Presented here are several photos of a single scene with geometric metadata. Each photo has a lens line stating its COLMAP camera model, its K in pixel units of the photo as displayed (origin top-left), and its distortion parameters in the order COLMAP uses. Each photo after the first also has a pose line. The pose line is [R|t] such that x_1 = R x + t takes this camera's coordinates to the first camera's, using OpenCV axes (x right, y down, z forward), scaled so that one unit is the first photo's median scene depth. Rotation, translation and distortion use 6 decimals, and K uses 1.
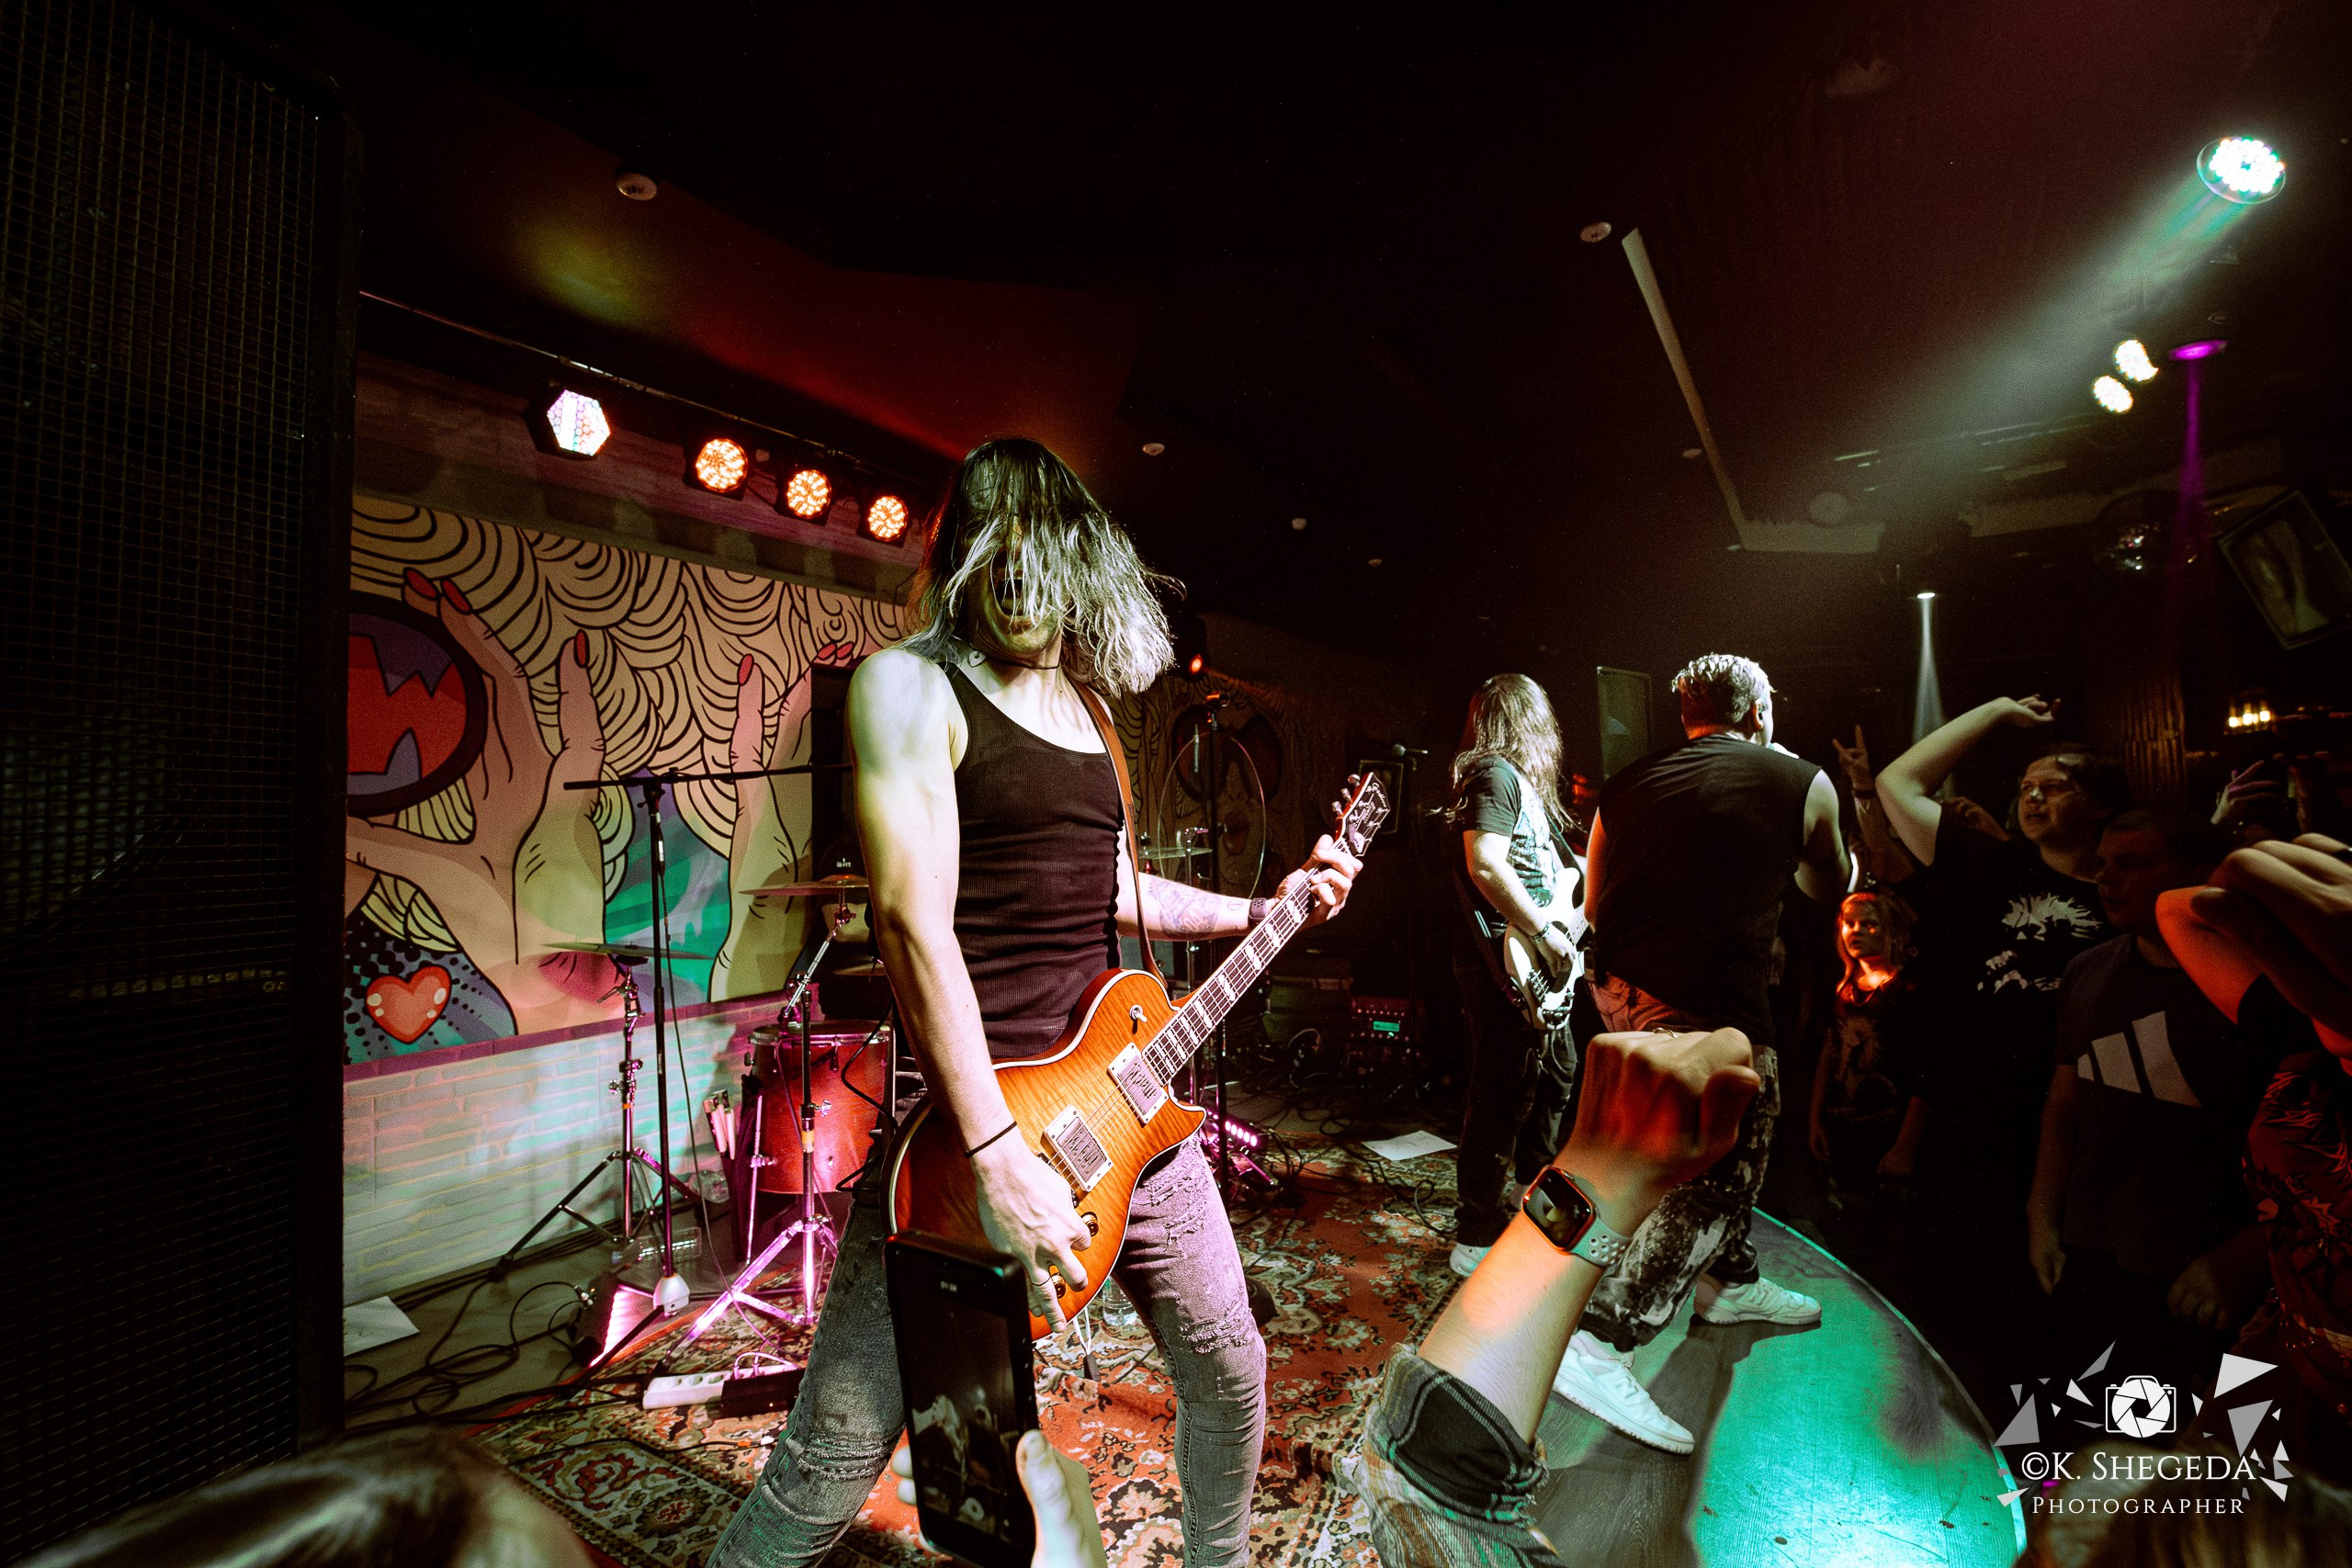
lens RADIAL K [[1016.3, 0, 1170.7], [0, 1016.3, 783.6], [0, 0, 1]] dist [-0.006323, -0.006561]
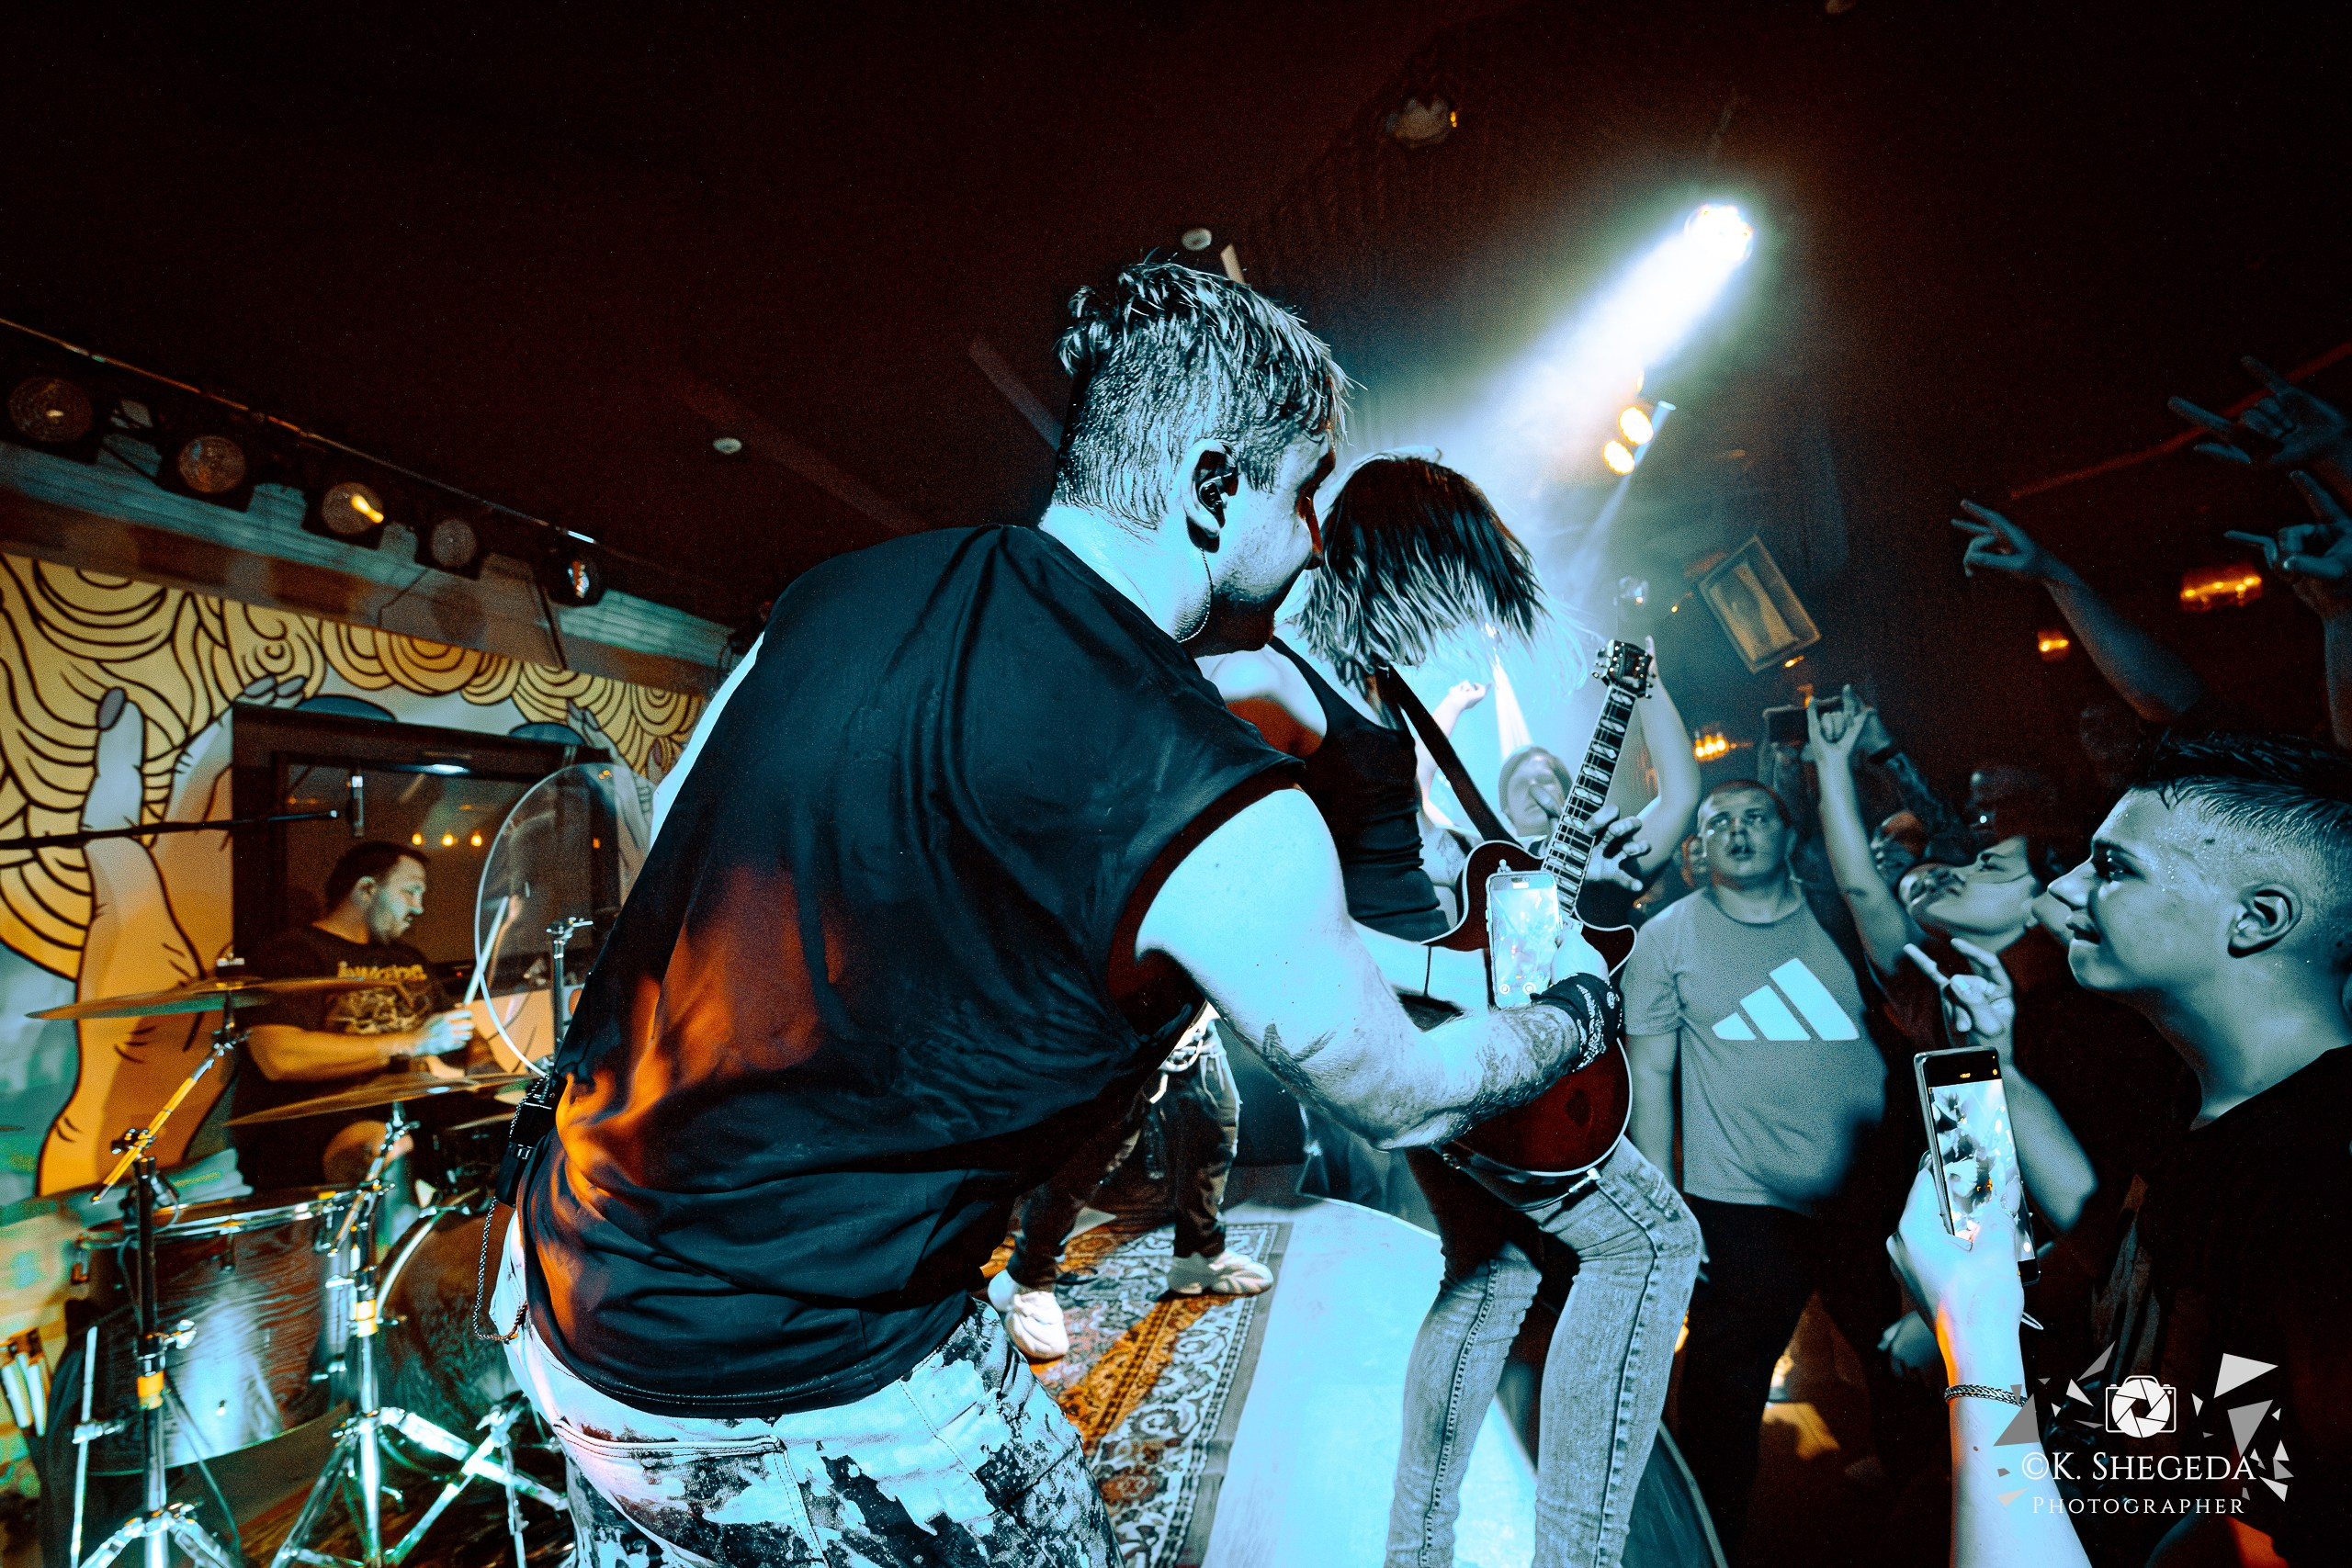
lens RADIAL K [[1016.3, 0, 1184.7], [0, 1016.3, 789.4], [0, 0, 1]] dist [-0.006323, -0.006561]
pose [[0.934855, -0.037752, 0.353017, 0.031729], [0.062529, 0.996295, -0.059045, 0.031831], [-0.349480, 0.077272, 0.933752, 0.095362]]
